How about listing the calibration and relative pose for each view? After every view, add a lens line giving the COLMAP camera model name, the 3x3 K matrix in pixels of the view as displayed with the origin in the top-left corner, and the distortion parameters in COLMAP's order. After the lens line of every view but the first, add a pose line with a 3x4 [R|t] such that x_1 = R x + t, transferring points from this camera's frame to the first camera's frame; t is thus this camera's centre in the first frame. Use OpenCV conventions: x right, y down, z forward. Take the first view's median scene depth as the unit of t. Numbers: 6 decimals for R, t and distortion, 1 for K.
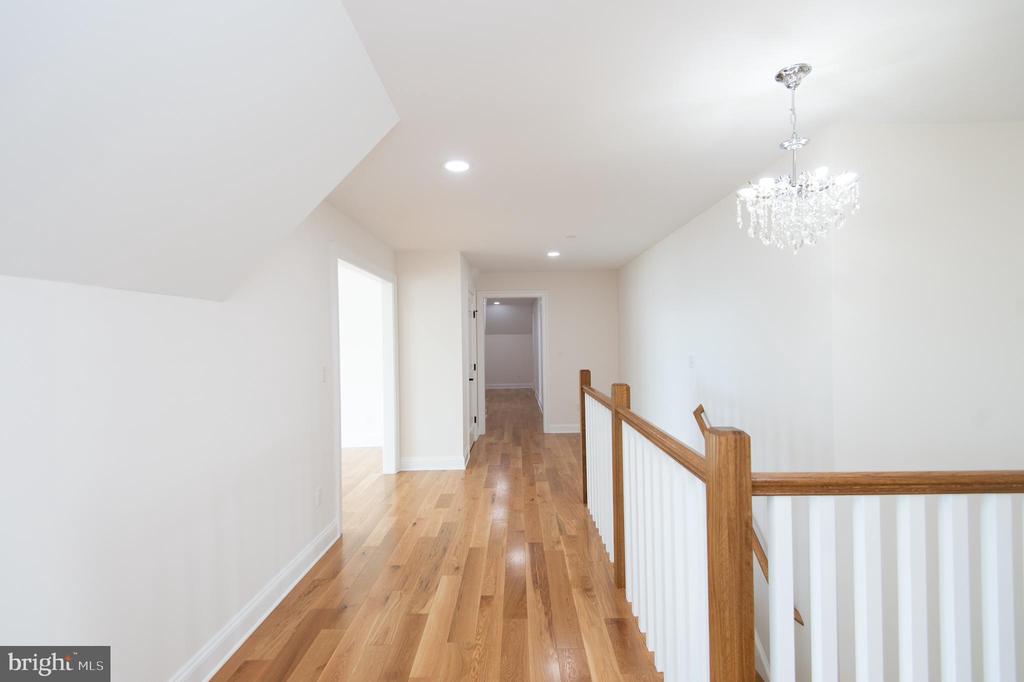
lens RADIAL K [[459.4, 0, 512.0], [0, 459.4, 341.0], [0, 0, 1]] dist [0.056721, -0.048628]
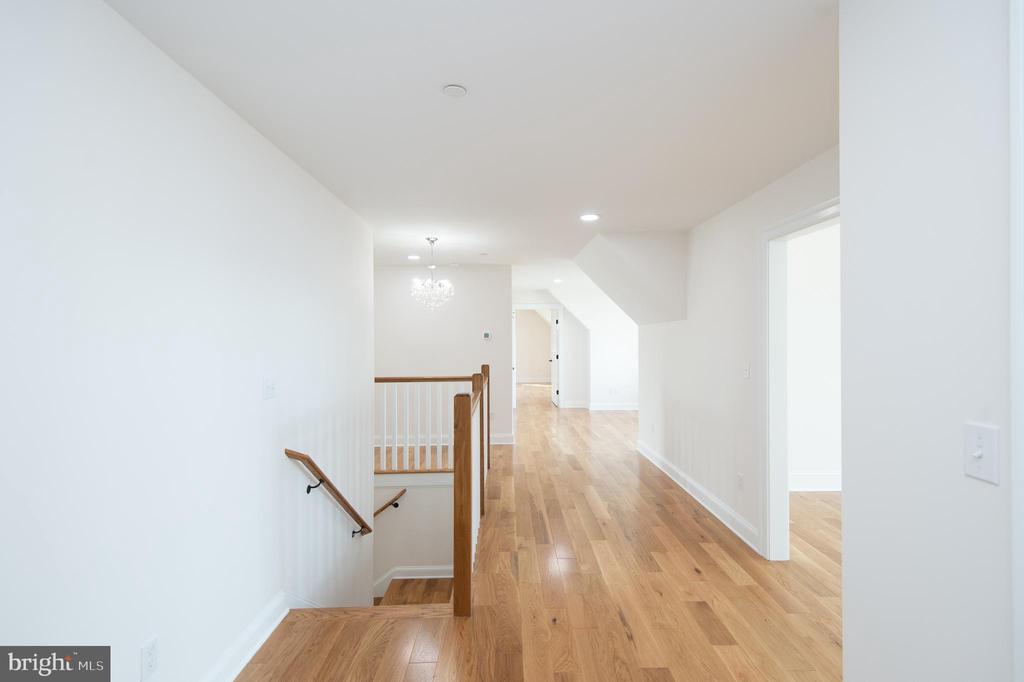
lens RADIAL K [[459.4, 0, 512.0], [0, 459.4, 341.0], [0, 0, 1]] dist [0.056721, -0.048628]
pose [[-0.999550, 0.020901, -0.021521, 0.148511], [0.020714, 0.999746, 0.008860, -0.015646], [0.021701, 0.008410, -0.999729, 2.275996]]
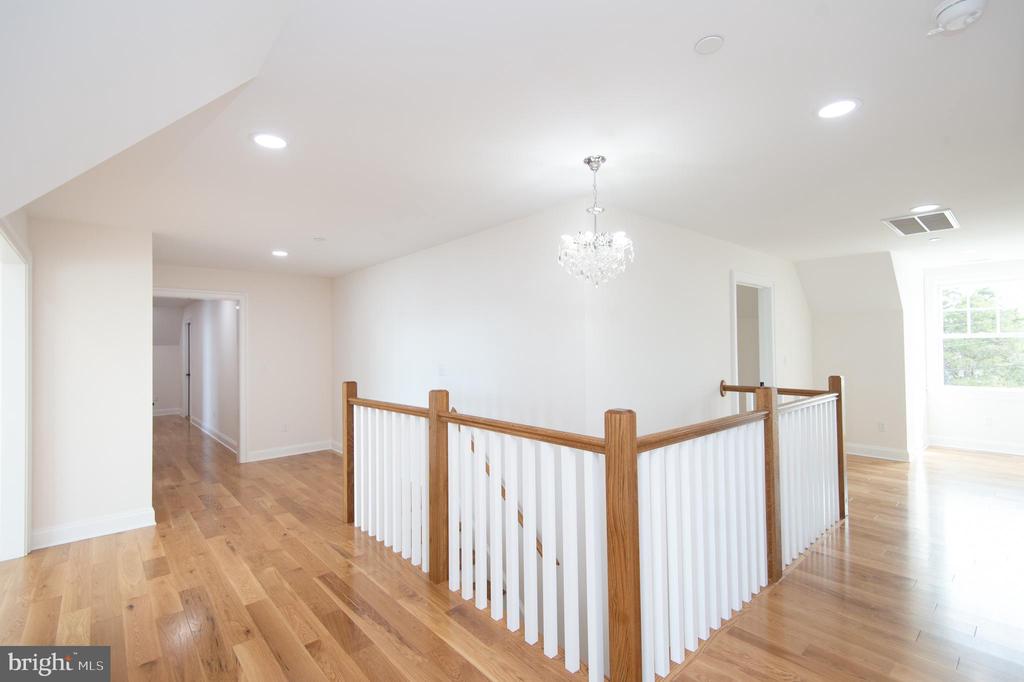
lens RADIAL K [[468.8, 0, 512.0], [0, 468.8, 341.0], [0, 0, 1]] dist [0.005784, -0.000561]
pose [[0.741727, 0.019228, 0.670426, -0.341474], [0.001528, 0.999538, -0.030358, 0.011758], [-0.670700, 0.023542, 0.741355, 0.078693]]
